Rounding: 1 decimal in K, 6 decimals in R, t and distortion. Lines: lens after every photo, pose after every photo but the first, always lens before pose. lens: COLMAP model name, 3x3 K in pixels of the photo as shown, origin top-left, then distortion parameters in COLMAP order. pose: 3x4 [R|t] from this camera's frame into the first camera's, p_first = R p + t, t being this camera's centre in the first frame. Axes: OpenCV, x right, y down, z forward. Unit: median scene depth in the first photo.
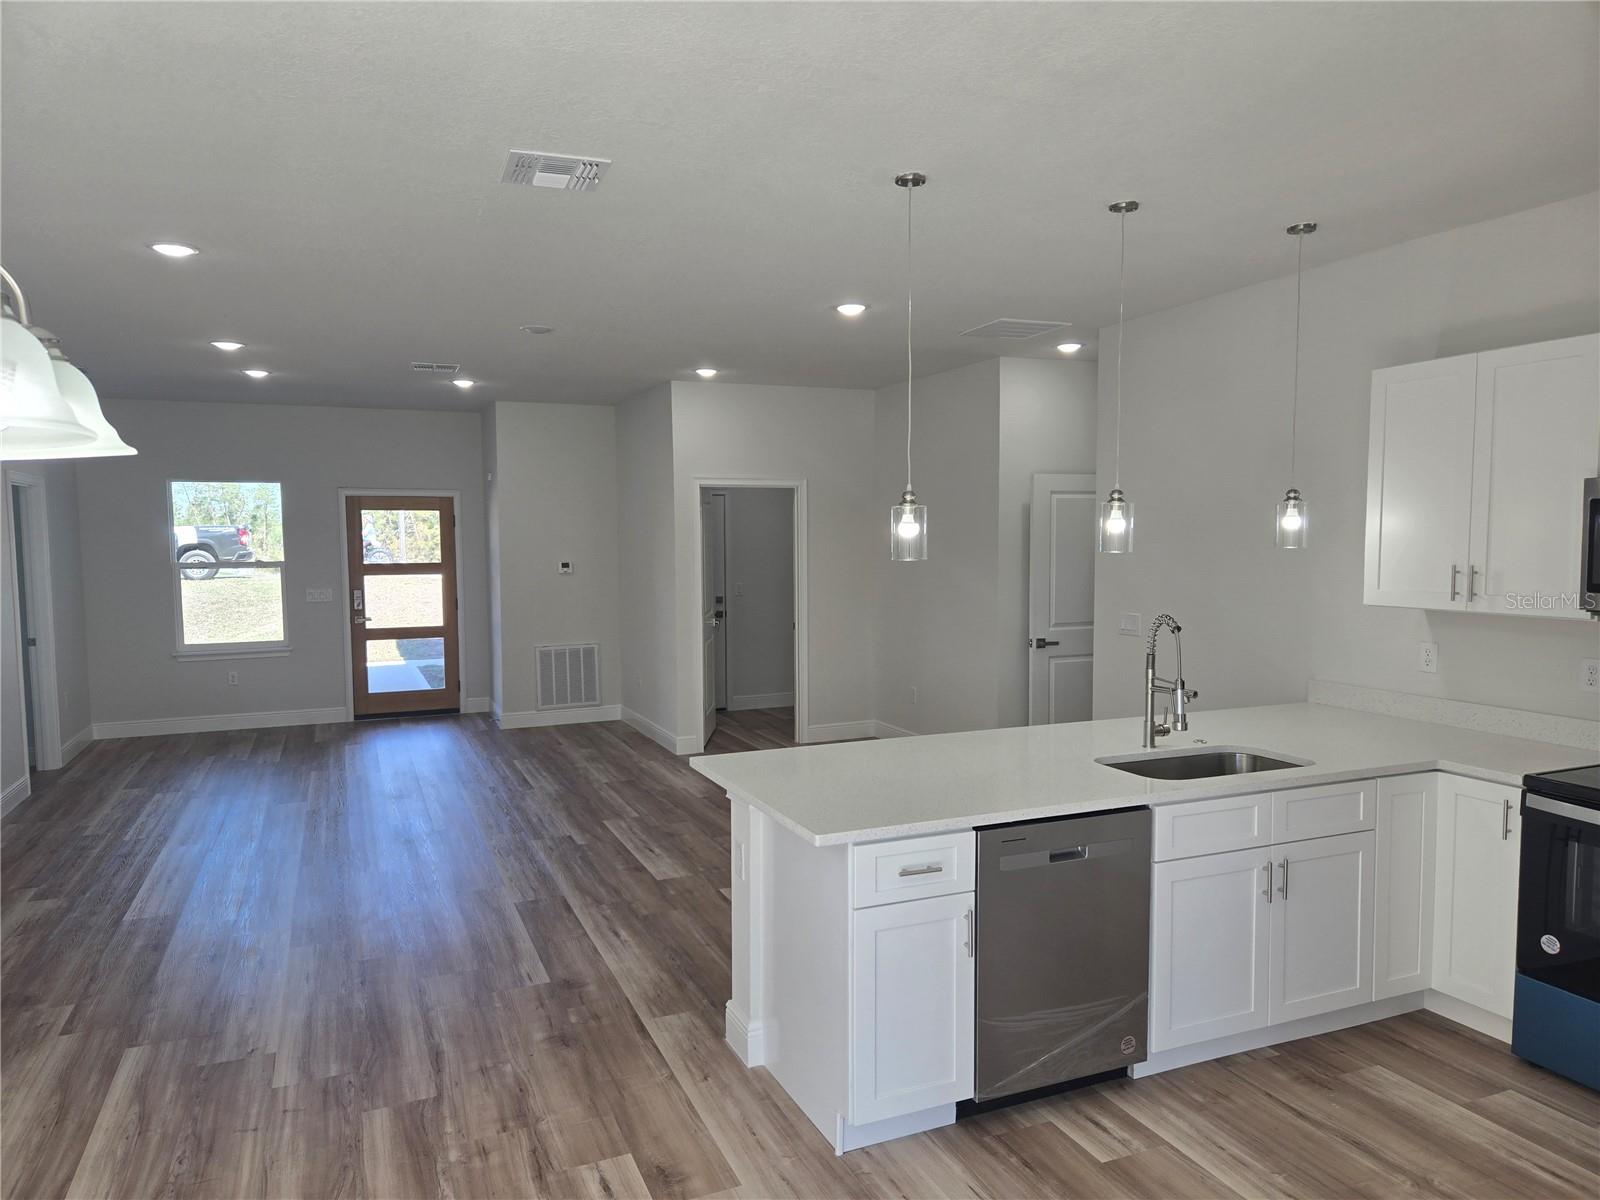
lens RADIAL K [[1071.6, 0, 783.6], [0, 1071.6, 603.5], [0, 0, 1]] dist [0.059320, -0.043942]
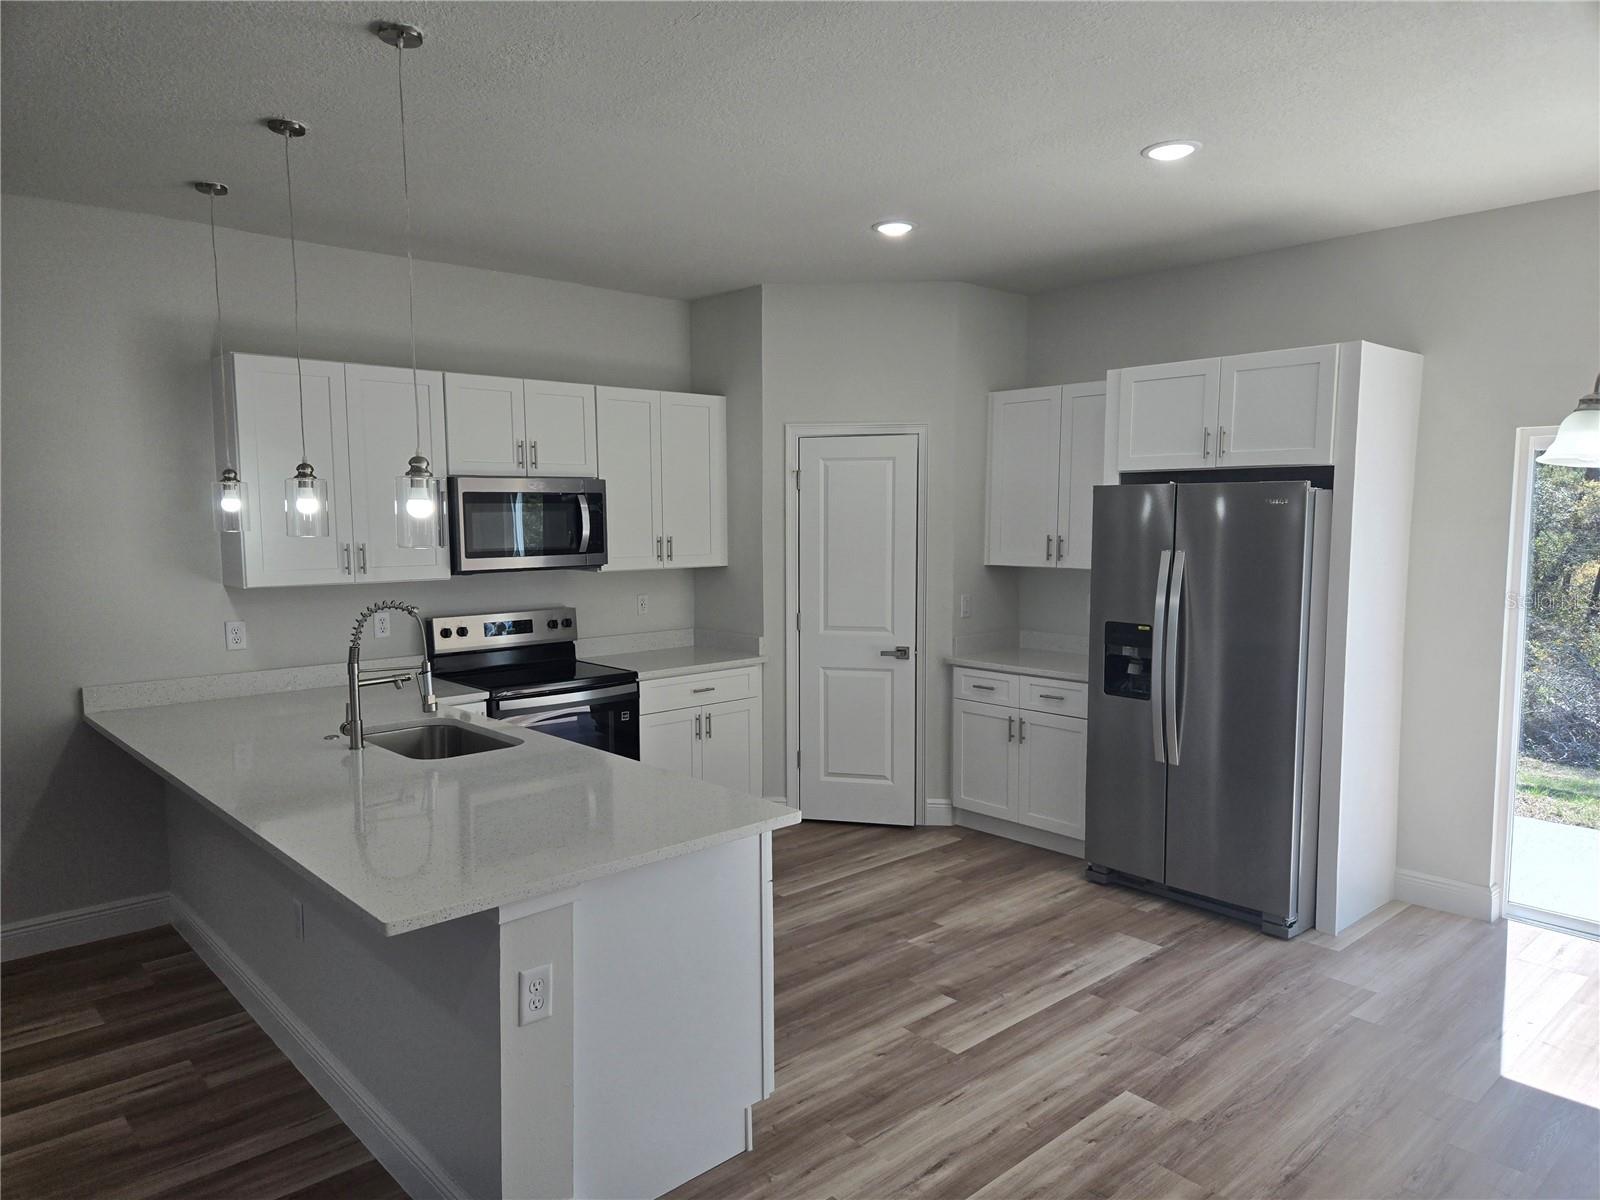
lens RADIAL K [[1071.6, 0, 793.2], [0, 1071.6, 603.0], [0, 0, 1]] dist [0.059320, -0.043942]
pose [[-0.324779, -0.078898, 0.942493, -1.076008], [0.060195, 0.992770, 0.103850, -0.154574], [-0.943873, 0.090461, -0.317681, 2.219925]]
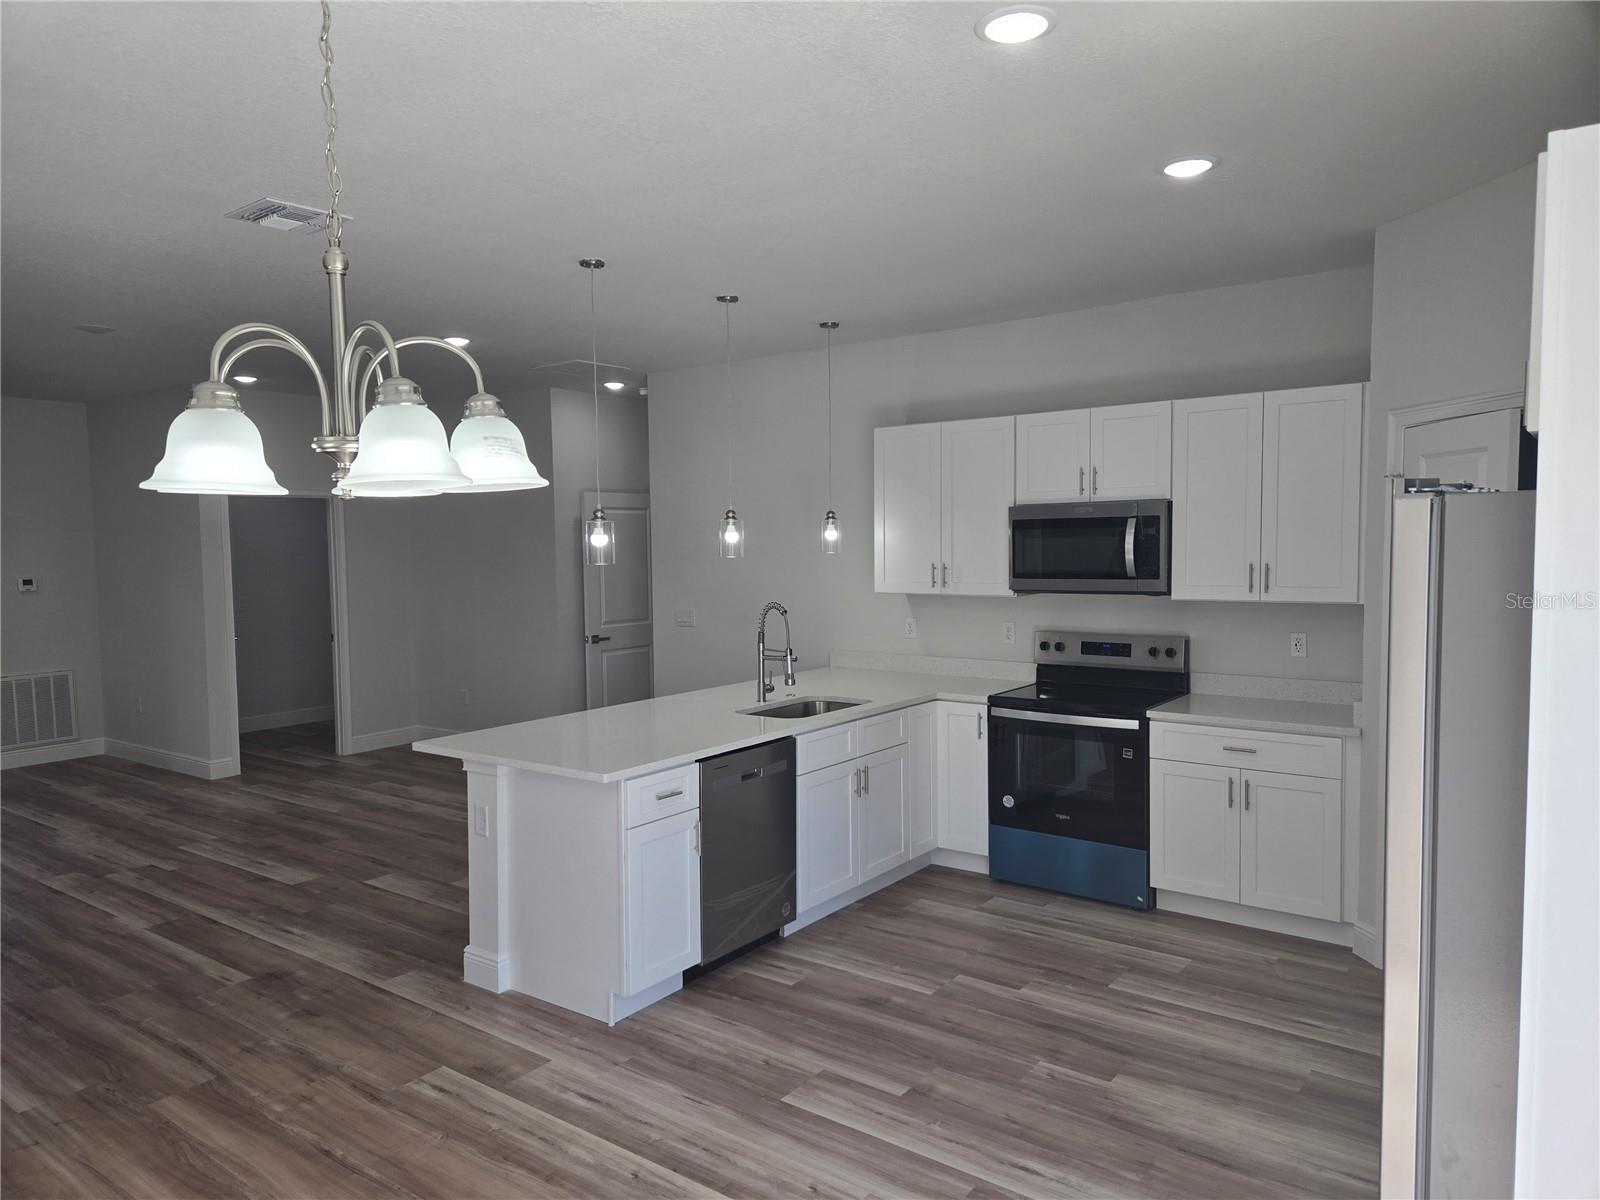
lens RADIAL K [[1071.6, 0, 764.8], [0, 1071.6, 583.9], [0, 0, 1]] dist [0.059320, -0.043942]
pose [[0.872764, -0.023384, 0.487583, -0.333060], [0.037221, 0.999132, -0.018708, 0.012999], [-0.486722, 0.034476, 0.872876, -0.186016]]
